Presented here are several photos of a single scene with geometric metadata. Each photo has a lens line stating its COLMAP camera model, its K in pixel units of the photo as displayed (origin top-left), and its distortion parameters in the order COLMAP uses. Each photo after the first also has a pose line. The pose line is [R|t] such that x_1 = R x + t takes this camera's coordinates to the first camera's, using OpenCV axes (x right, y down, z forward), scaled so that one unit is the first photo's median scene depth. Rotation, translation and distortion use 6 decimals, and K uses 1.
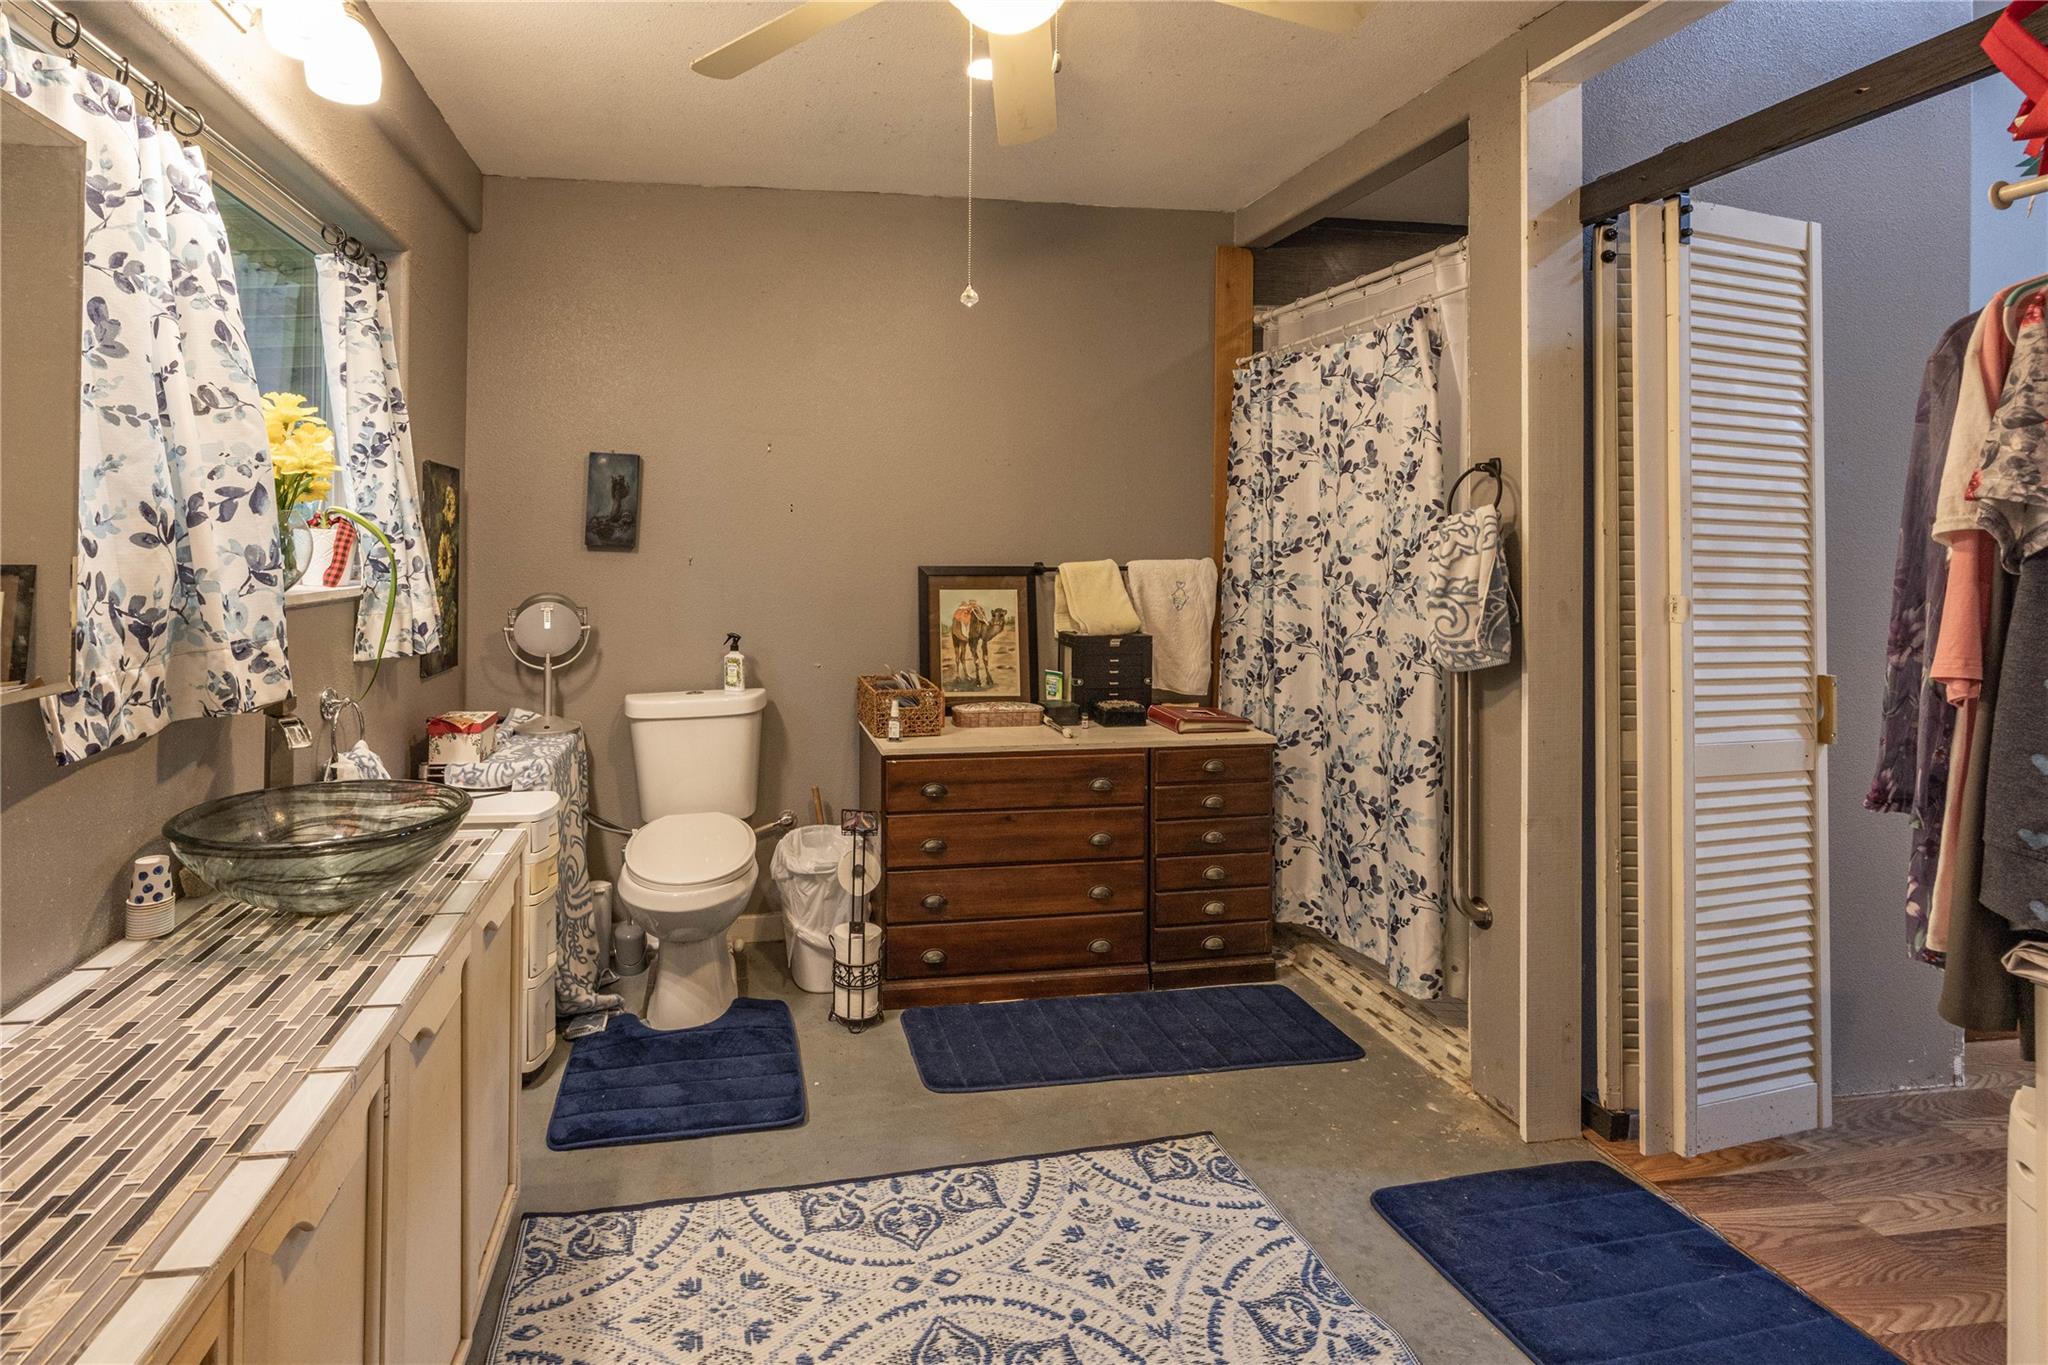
lens RADIAL K [[992.8, 0, 1024.9], [0, 992.8, 536.5], [0, 0, 1]] dist [-0.002432, 0.001804]
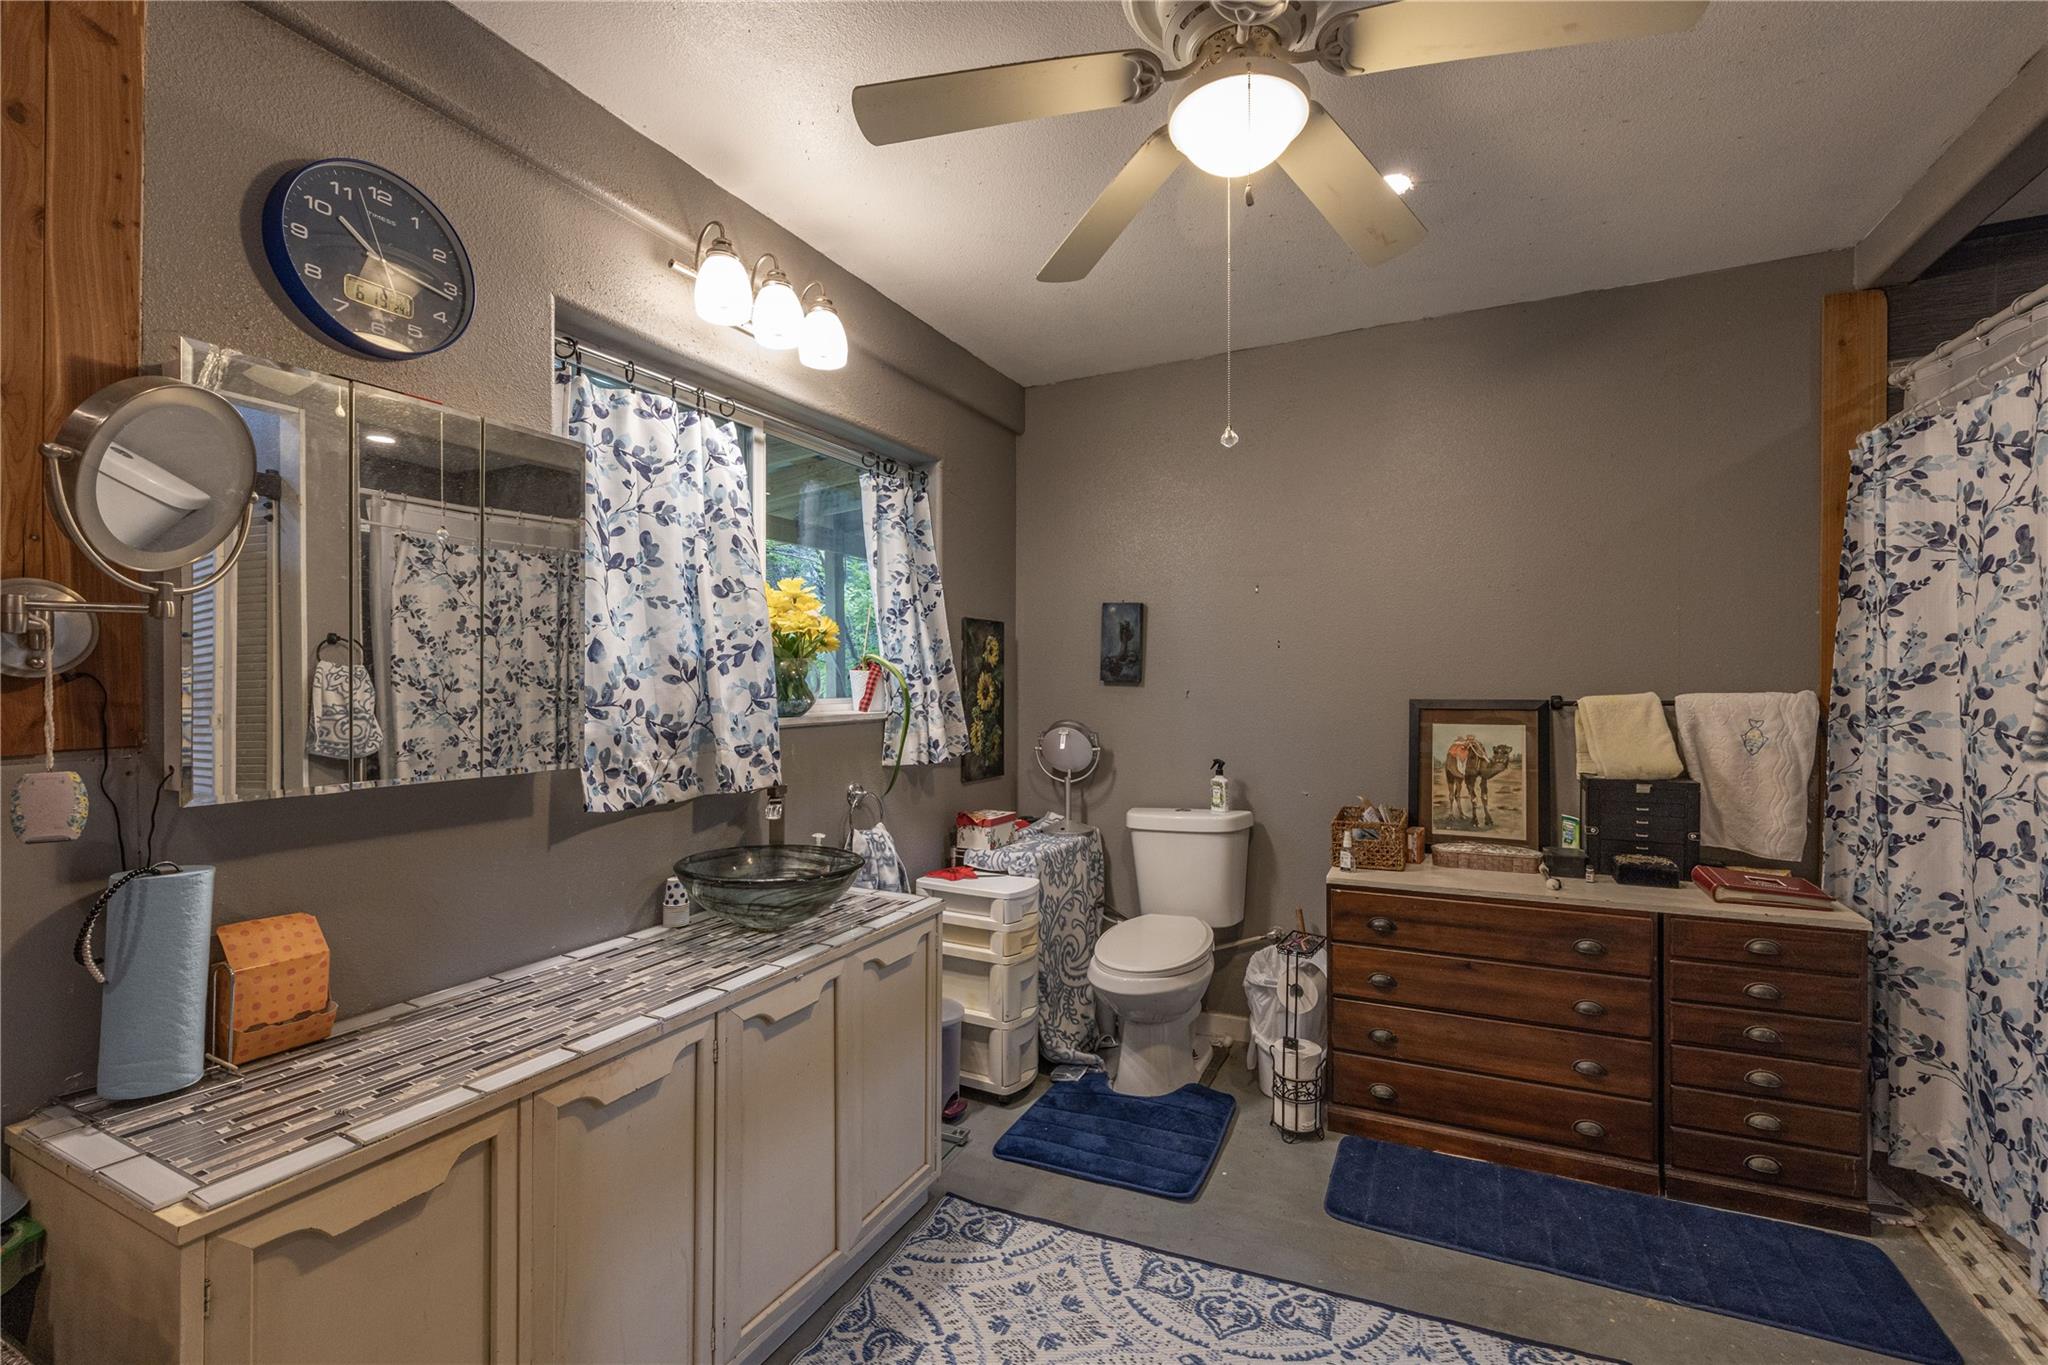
lens RADIAL K [[927.7, 0, 1024.0], [0, 927.7, 682.5], [0, 0, 1]] dist [-0.001906, 0.000572]
pose [[0.812848, -0.006706, -0.582437, 0.158347], [0.013320, 0.999886, 0.007077, 0.001997], [0.582323, -0.013511, 0.812845, 0.040033]]
